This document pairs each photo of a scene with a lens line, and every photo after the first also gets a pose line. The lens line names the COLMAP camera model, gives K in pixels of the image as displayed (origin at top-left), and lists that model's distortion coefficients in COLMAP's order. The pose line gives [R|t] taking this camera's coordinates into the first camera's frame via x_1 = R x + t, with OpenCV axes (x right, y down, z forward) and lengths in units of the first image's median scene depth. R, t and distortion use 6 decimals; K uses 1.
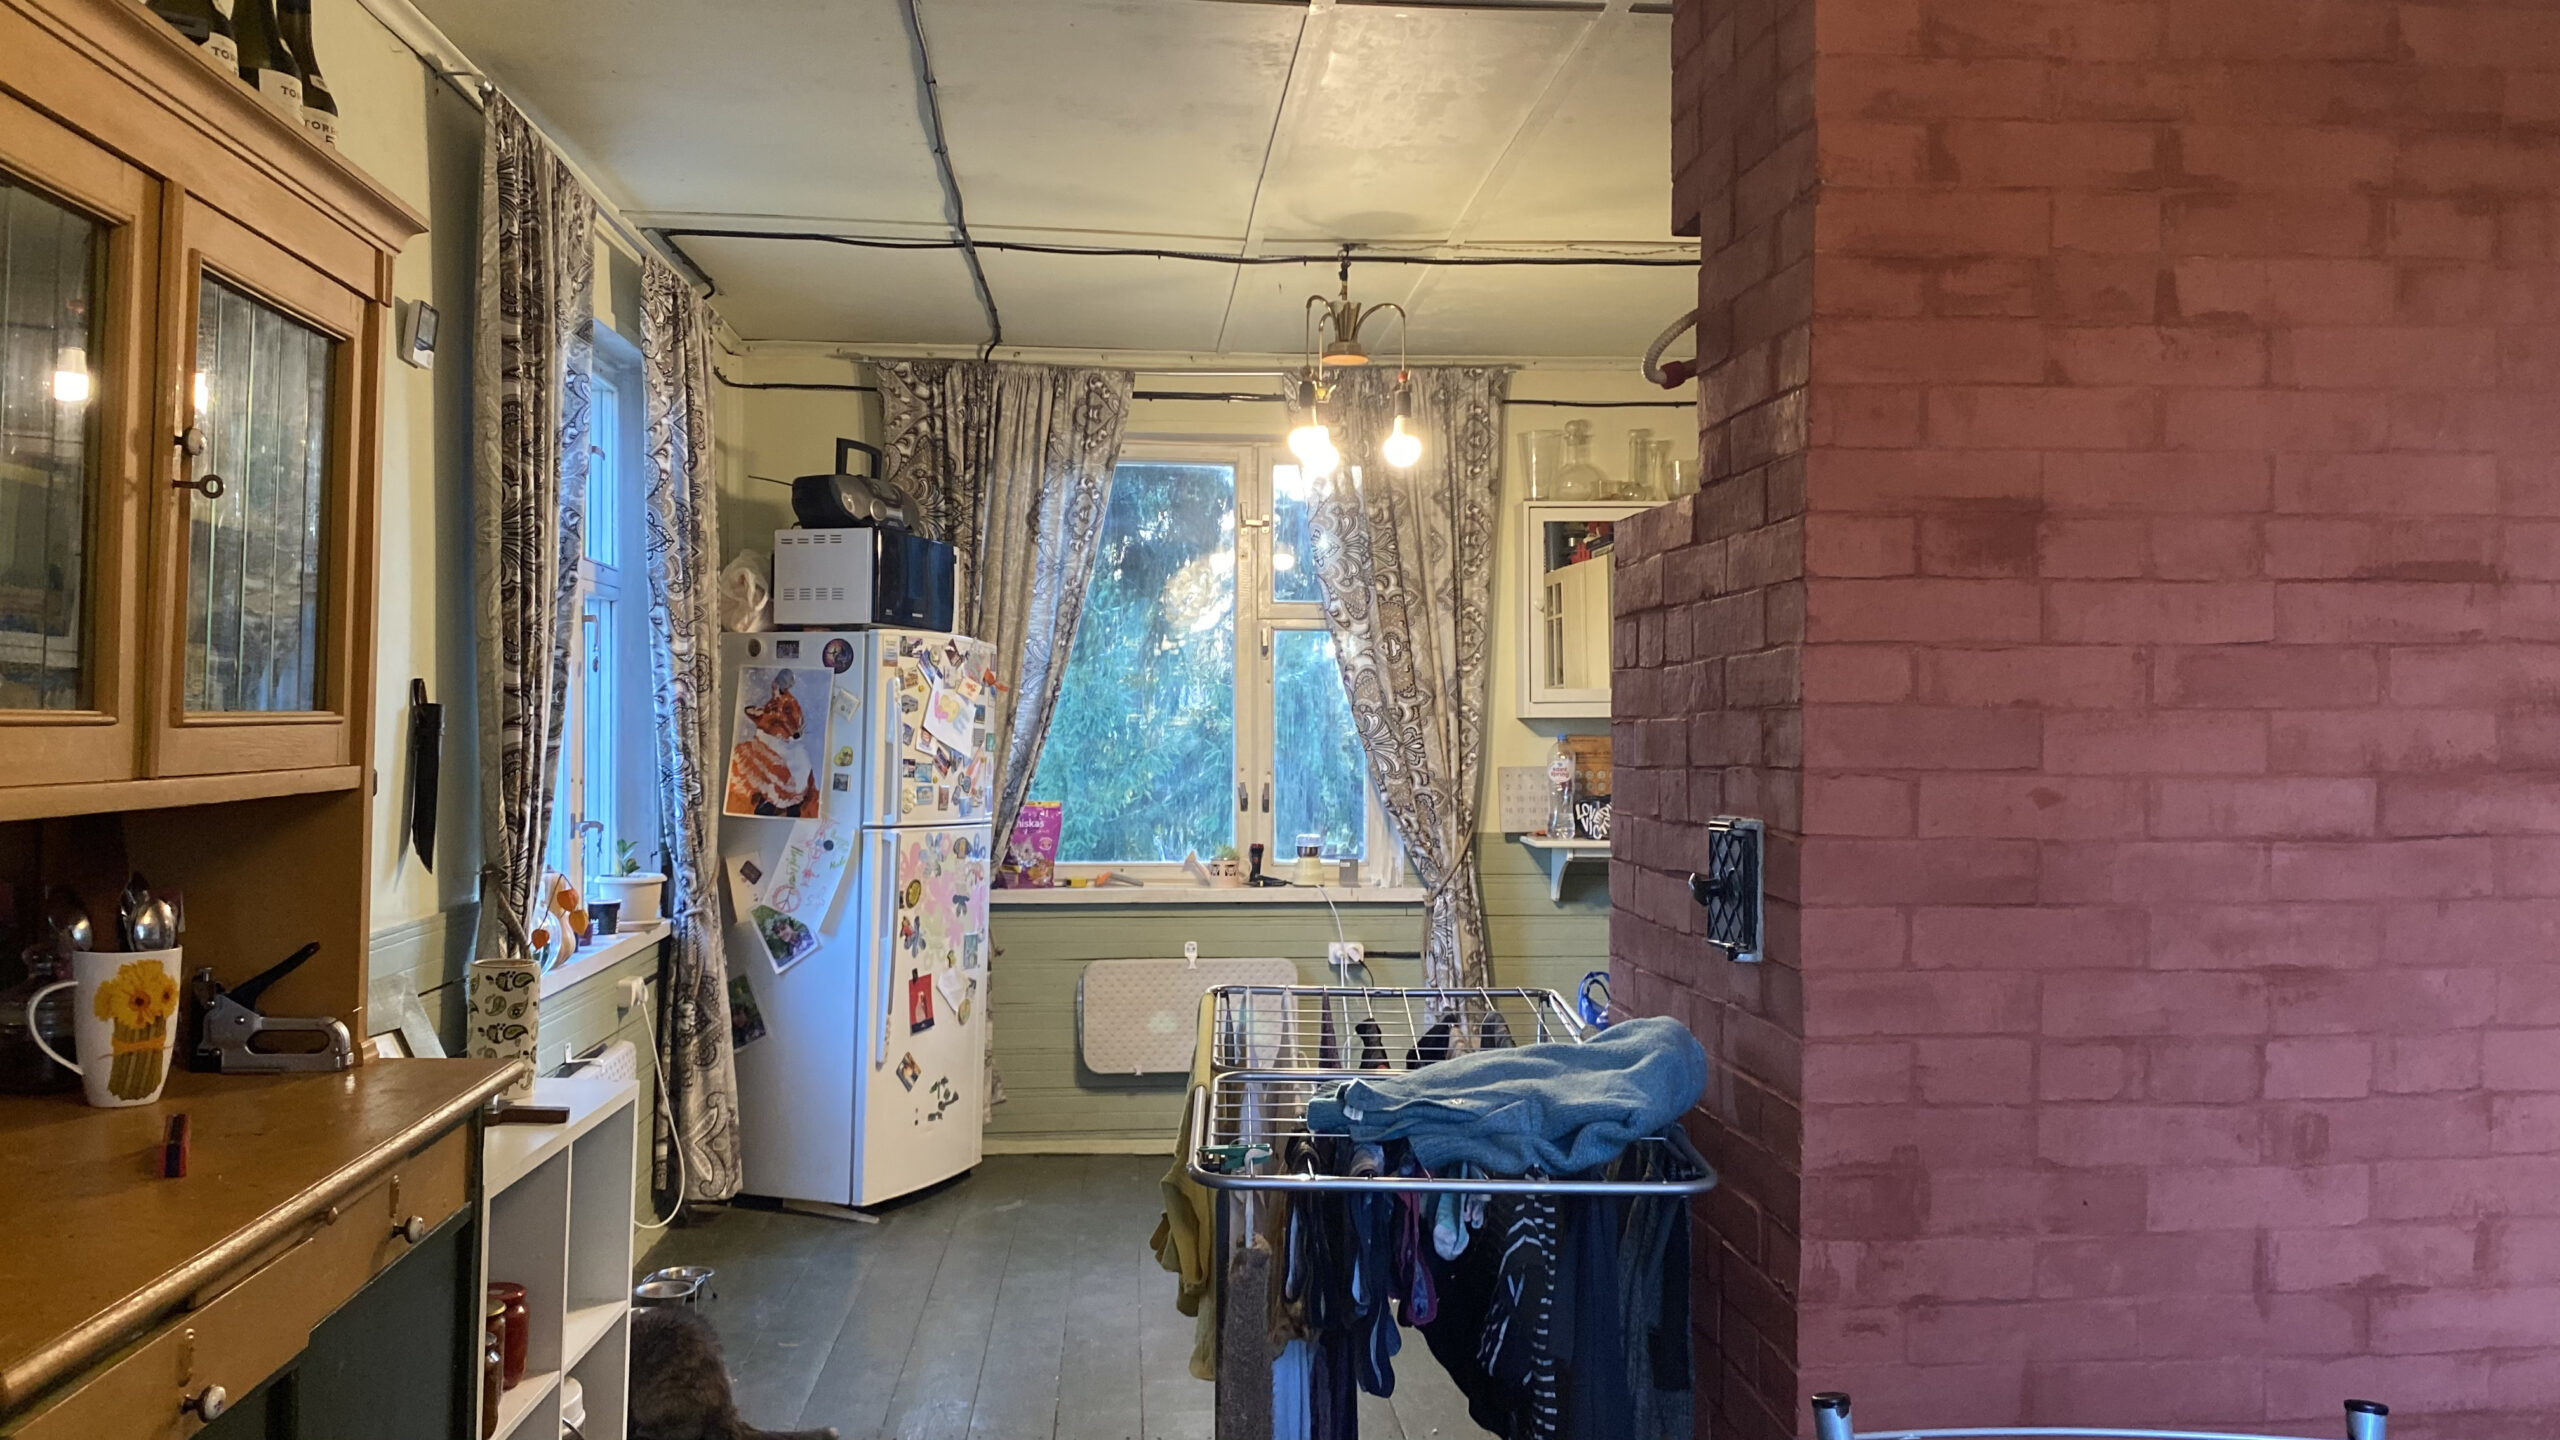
lens RADIAL K [[1959.8, 0, 1280.0], [0, 1959.8, 720.0], [0, 0, 1]] dist [0.113399, -0.142057]
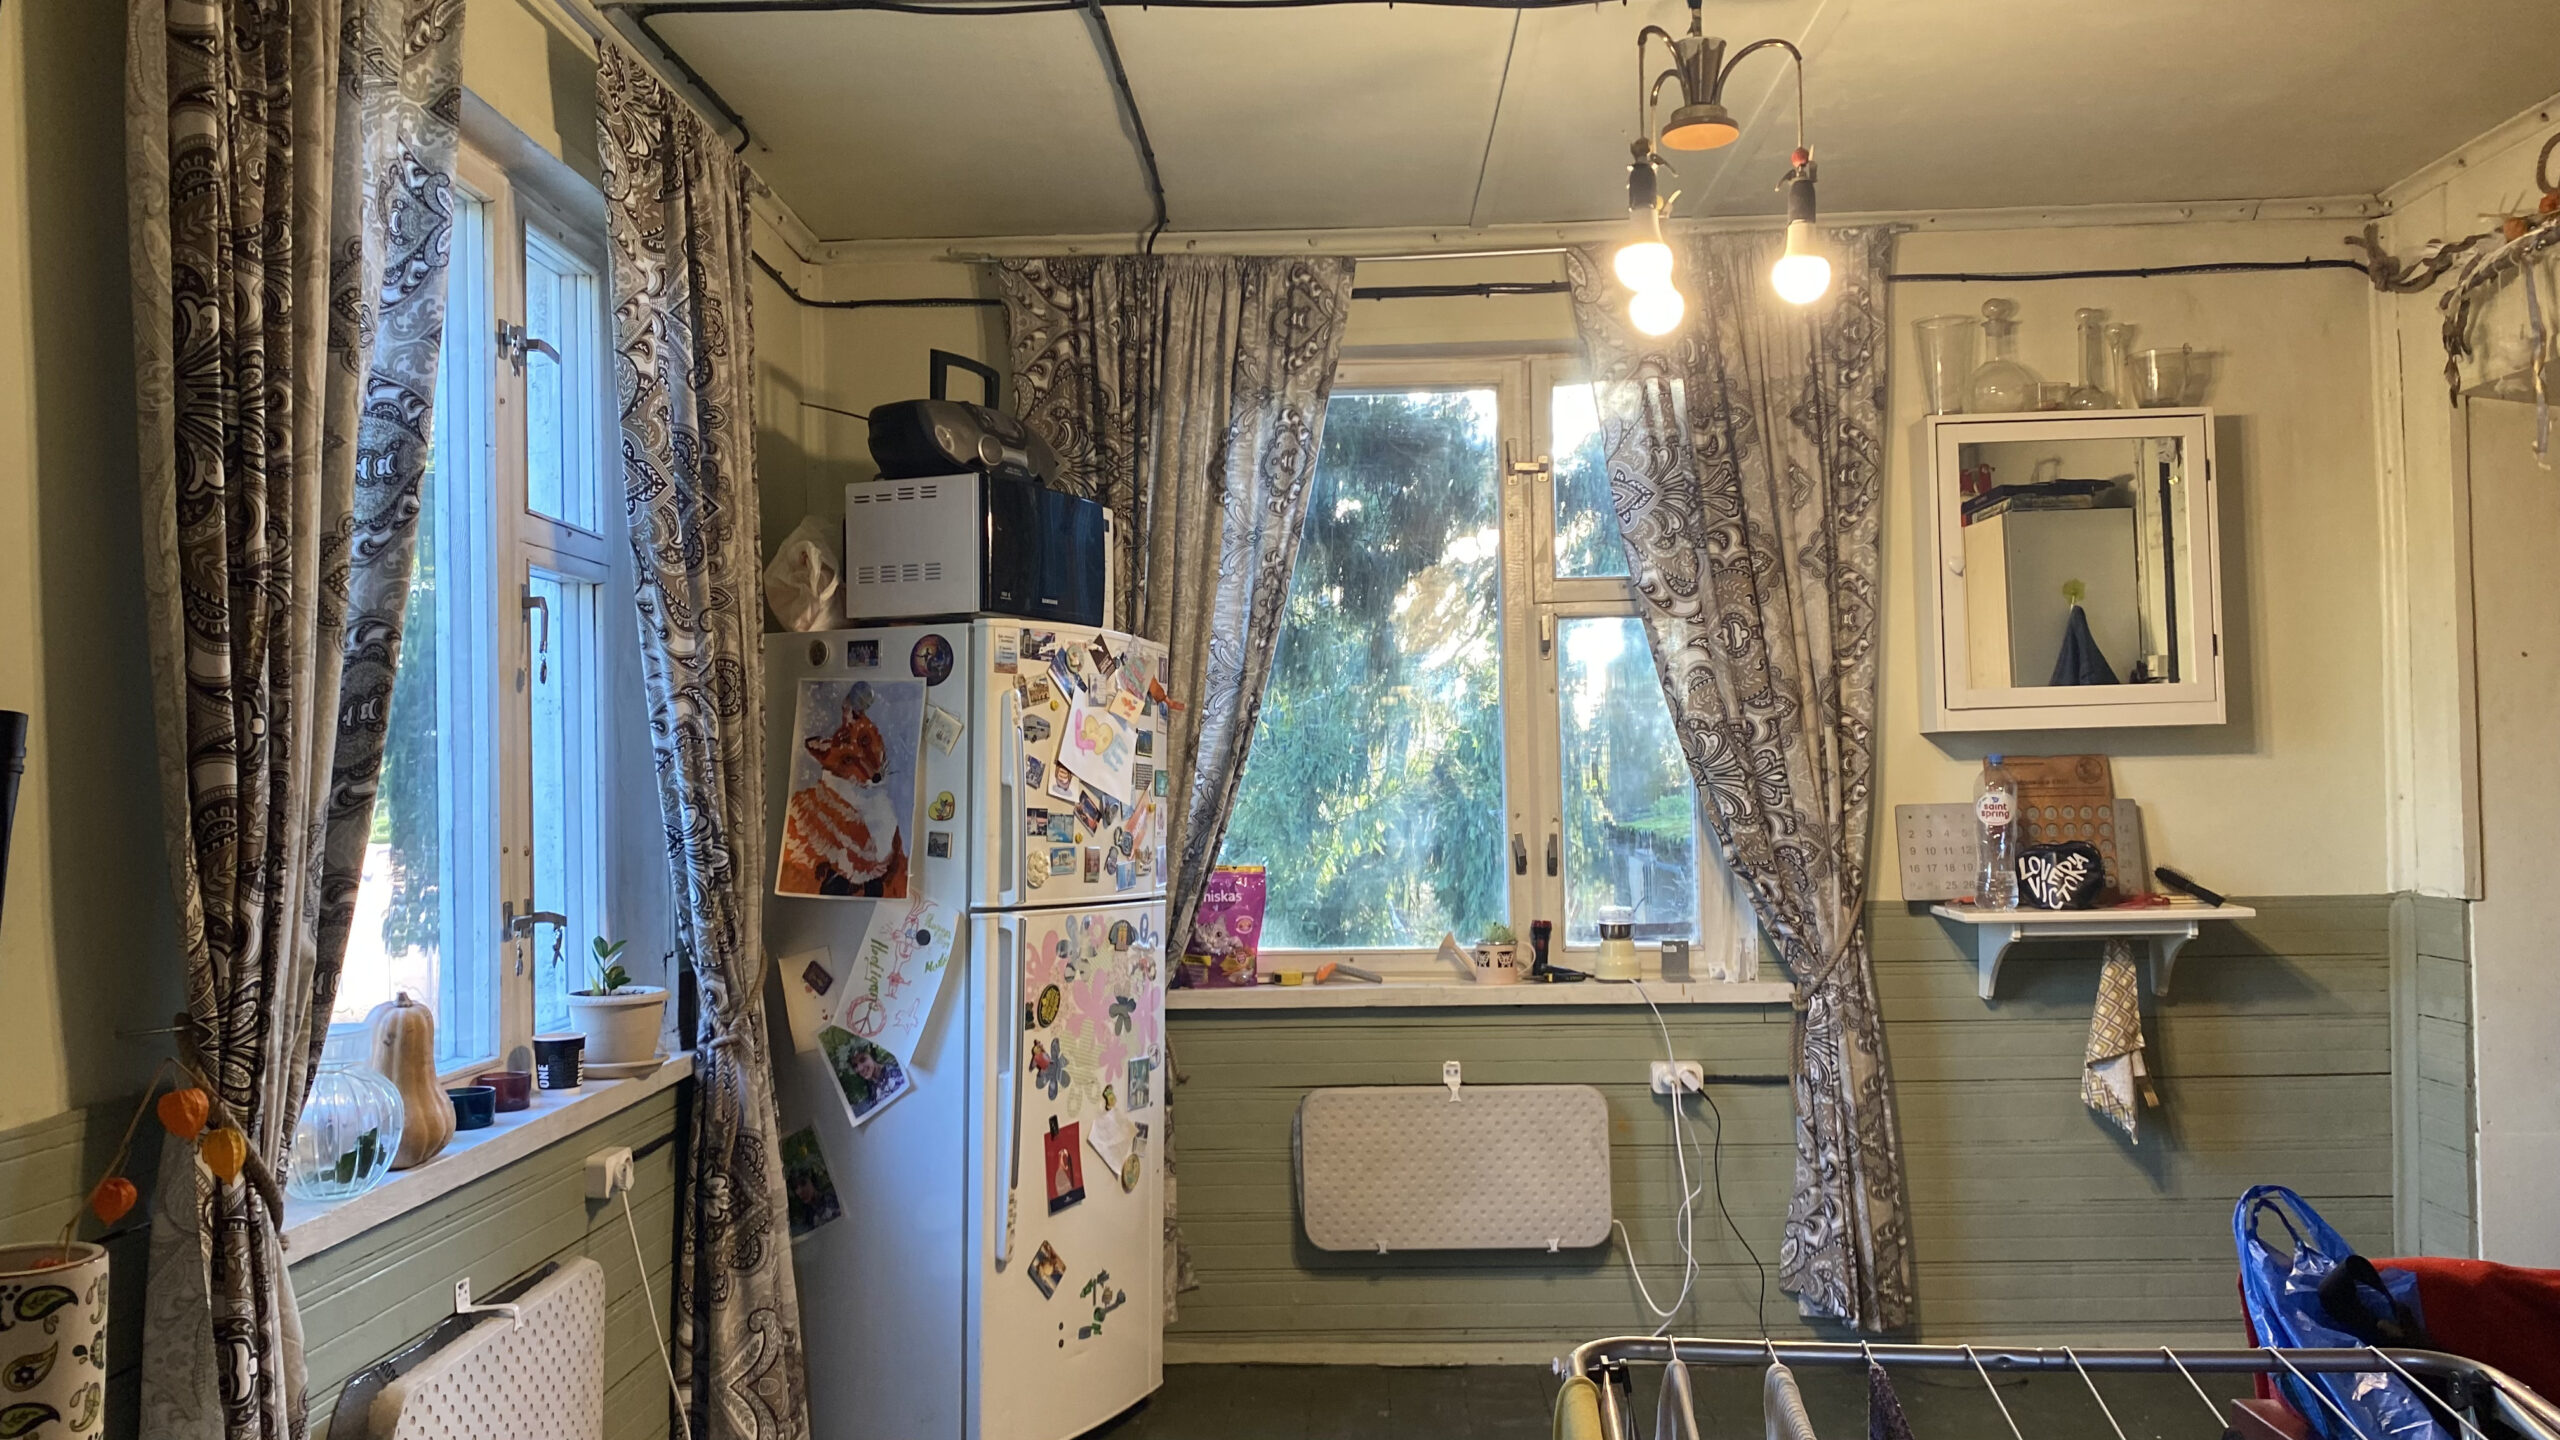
lens RADIAL K [[1941.6, 0, 1278.0], [0, 1941.6, 741.2], [0, 0, 1]] dist [0.086616, -0.128106]
pose [[0.992943, -0.023929, -0.116150, -0.027343], [0.022079, 0.999609, -0.017185, 0.009991], [0.116515, 0.014499, 0.993083, 0.345975]]
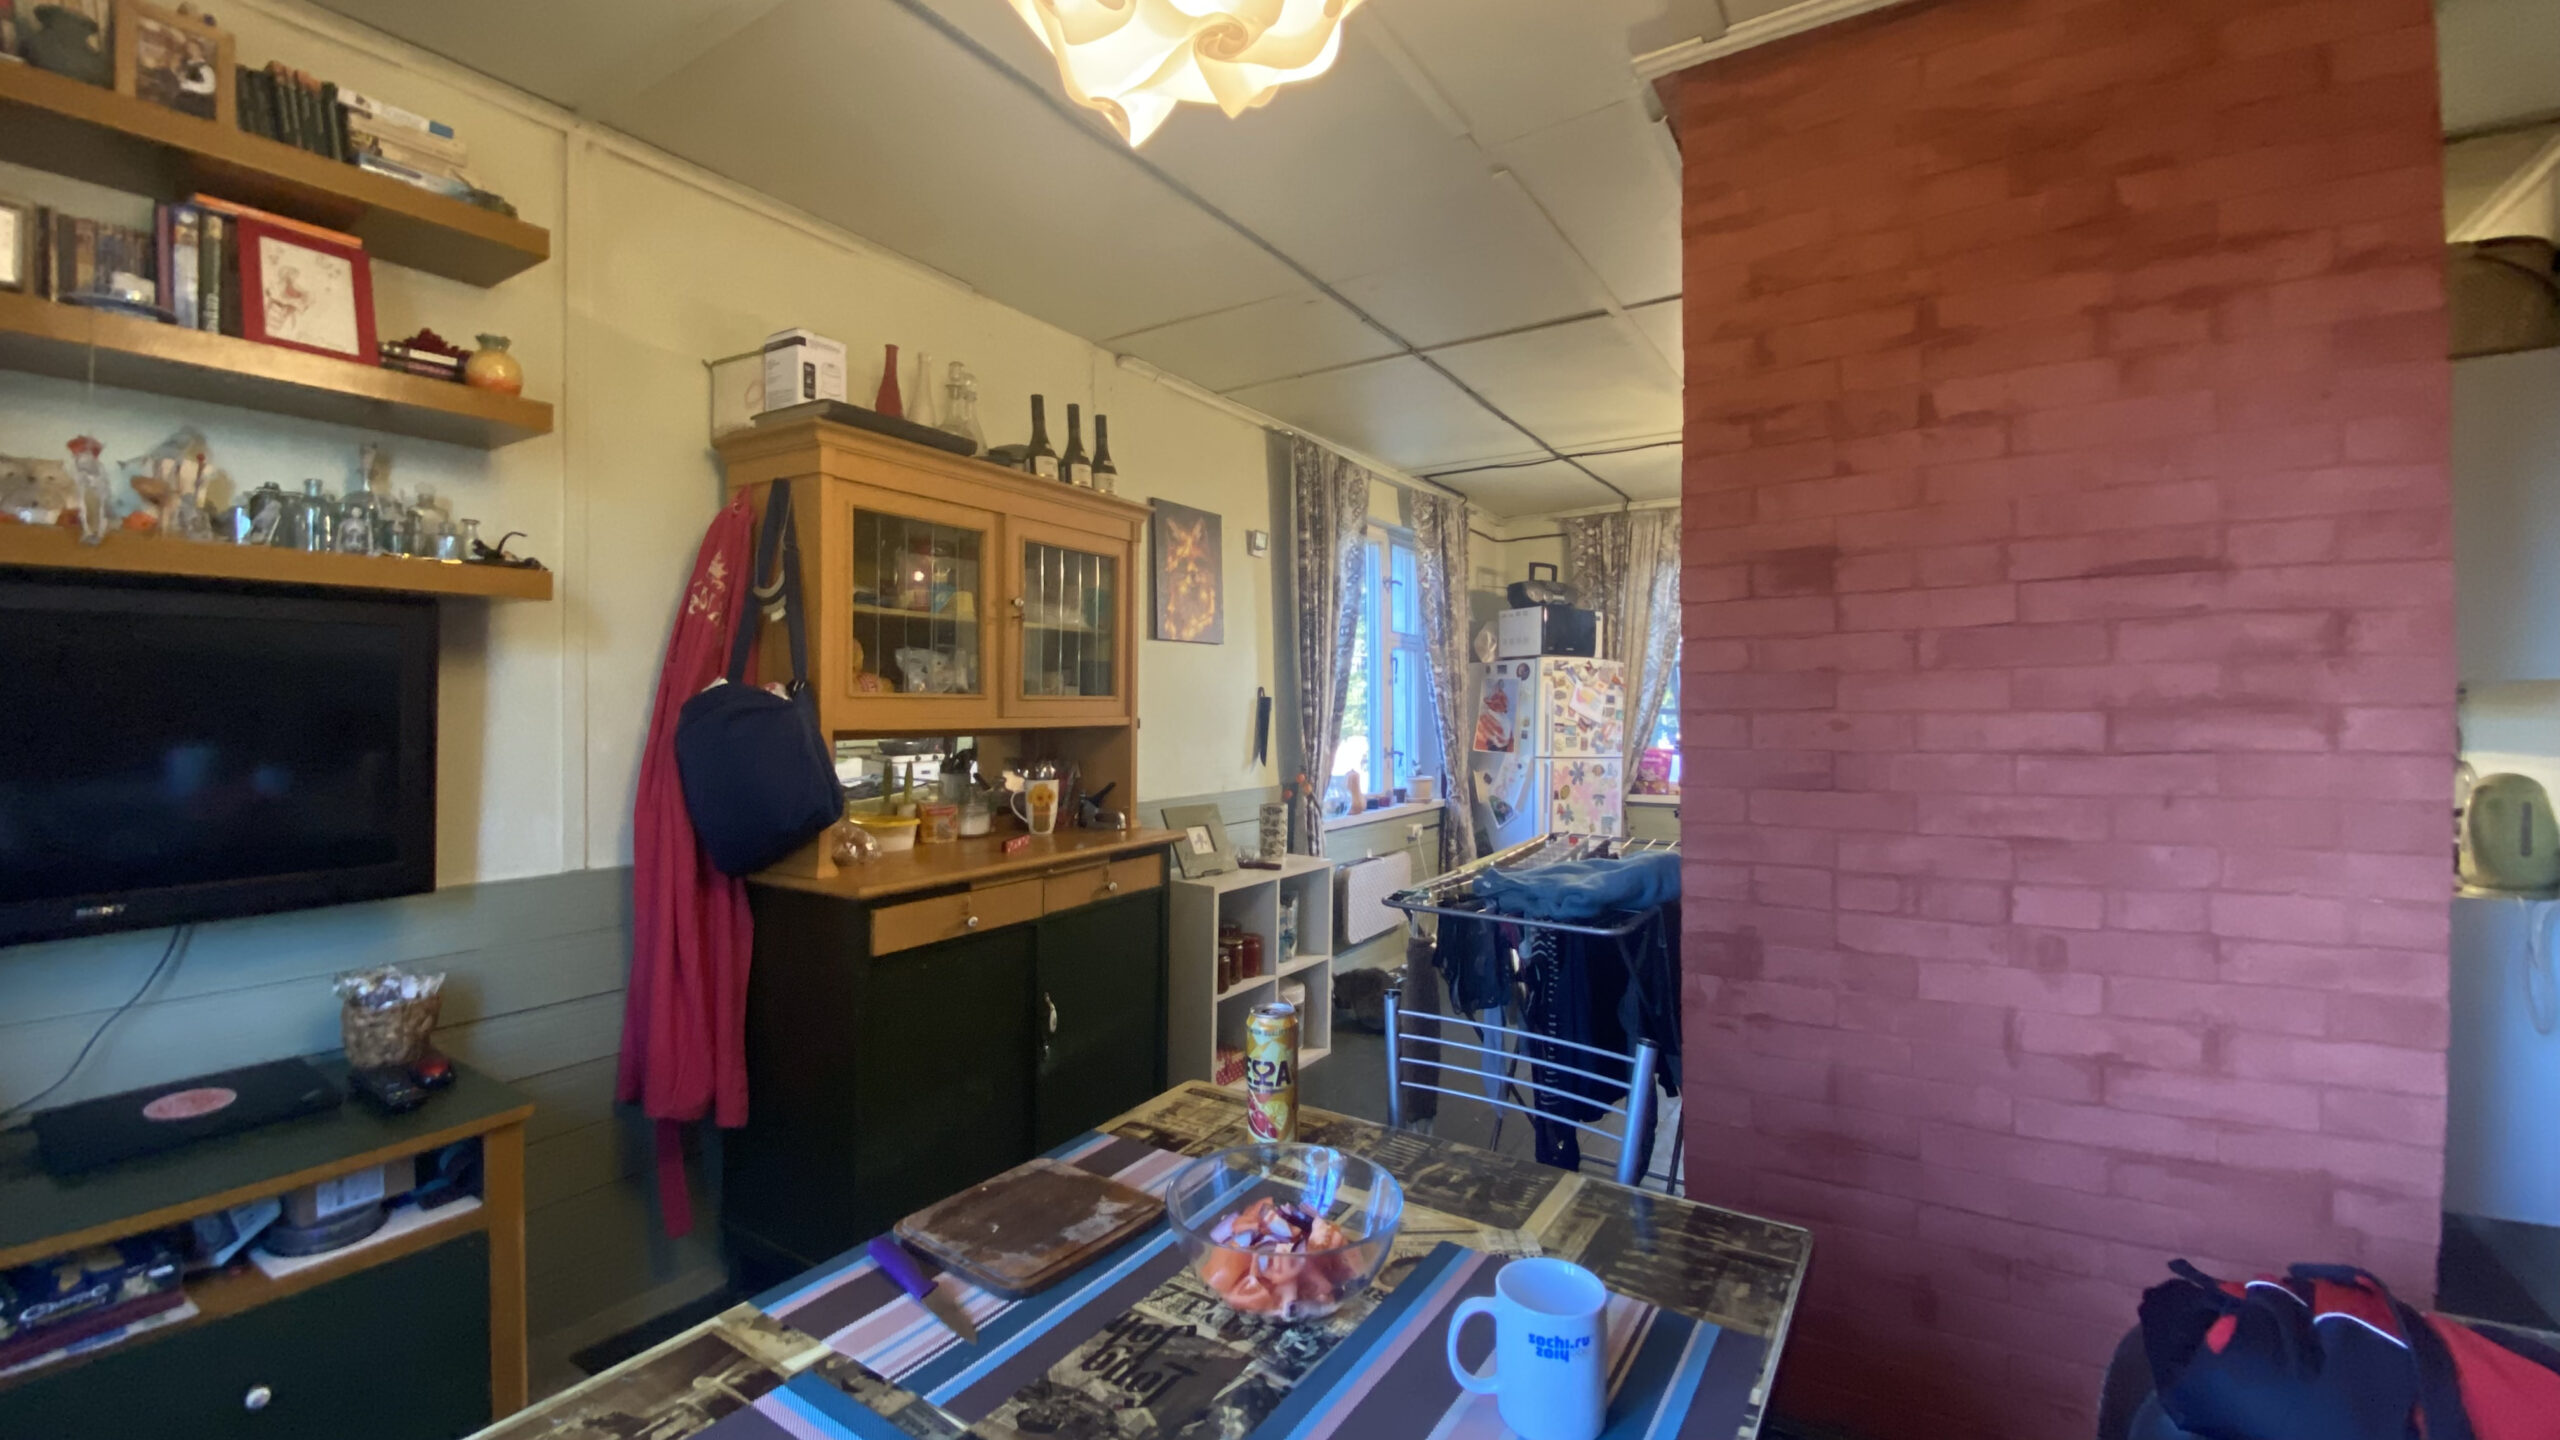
lens RADIAL K [[1041.4, 0, 1276.4], [0, 1041.4, 715.1], [0, 0, 1]] dist [0.066920, -0.050892]
pose [[0.791695, -0.010653, -0.610824, 0.225845], [0.011860, 0.999928, -0.002068, 0.010782], [0.610802, -0.005607, 0.791764, 0.007620]]
